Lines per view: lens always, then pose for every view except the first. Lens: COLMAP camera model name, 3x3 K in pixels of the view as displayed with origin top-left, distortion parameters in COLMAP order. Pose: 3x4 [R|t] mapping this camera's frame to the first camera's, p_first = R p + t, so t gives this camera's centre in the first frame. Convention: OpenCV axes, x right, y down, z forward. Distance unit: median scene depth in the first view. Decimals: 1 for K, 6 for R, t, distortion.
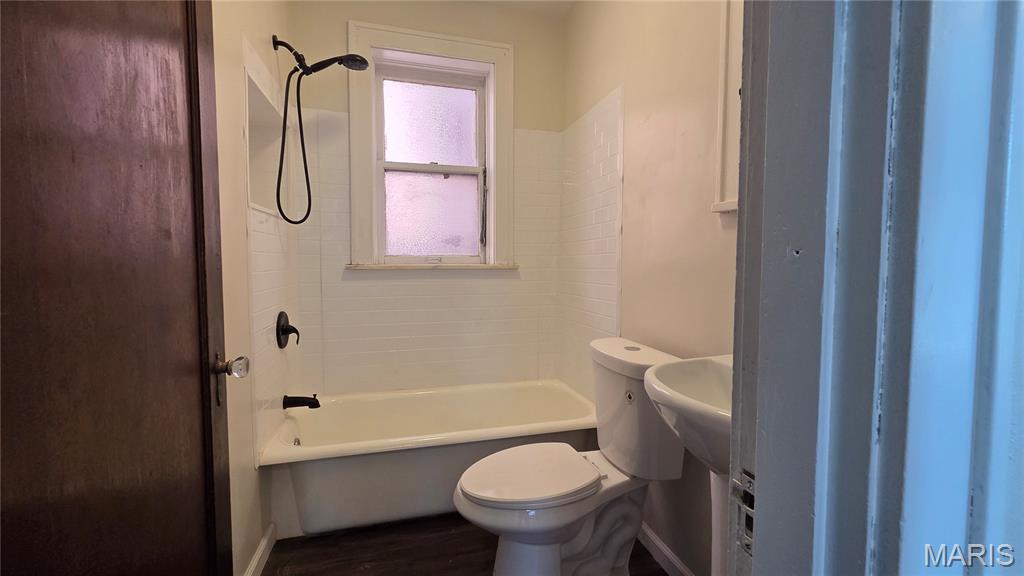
lens RADIAL K [[413.8, 0, 514.4], [0, 413.8, 284.5], [0, 0, 1]] dist [-0.001137, -0.000111]
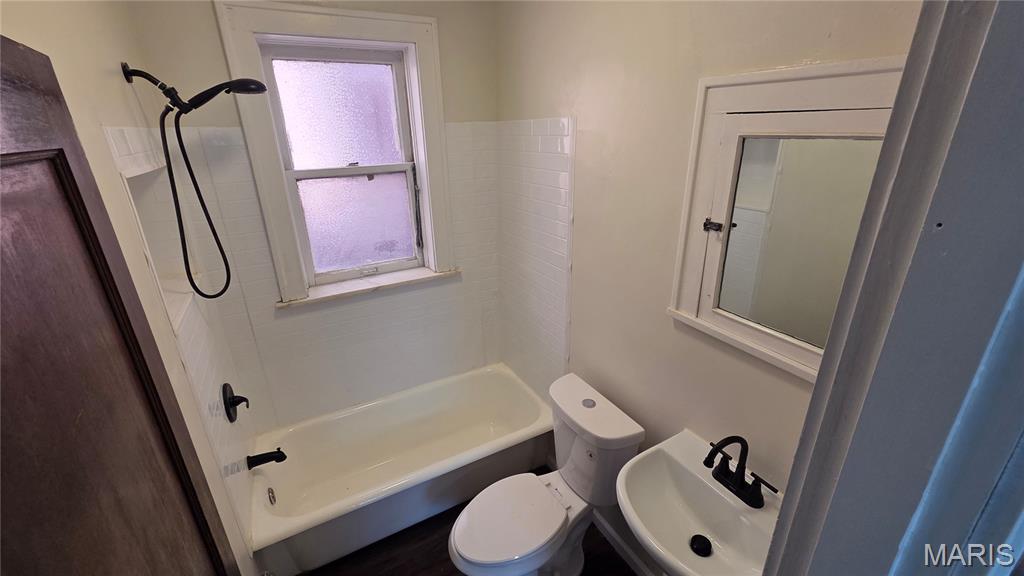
lens RADIAL K [[419.8, 0, 511.6], [0, 419.8, 283.1], [0, 0, 1]] dist [0.000499, 0.000079]
pose [[0.974350, -0.101498, 0.200851, -0.076368], [0.035345, 0.950456, 0.308842, -0.322764], [-0.222247, -0.293821, 0.929664, 0.036820]]
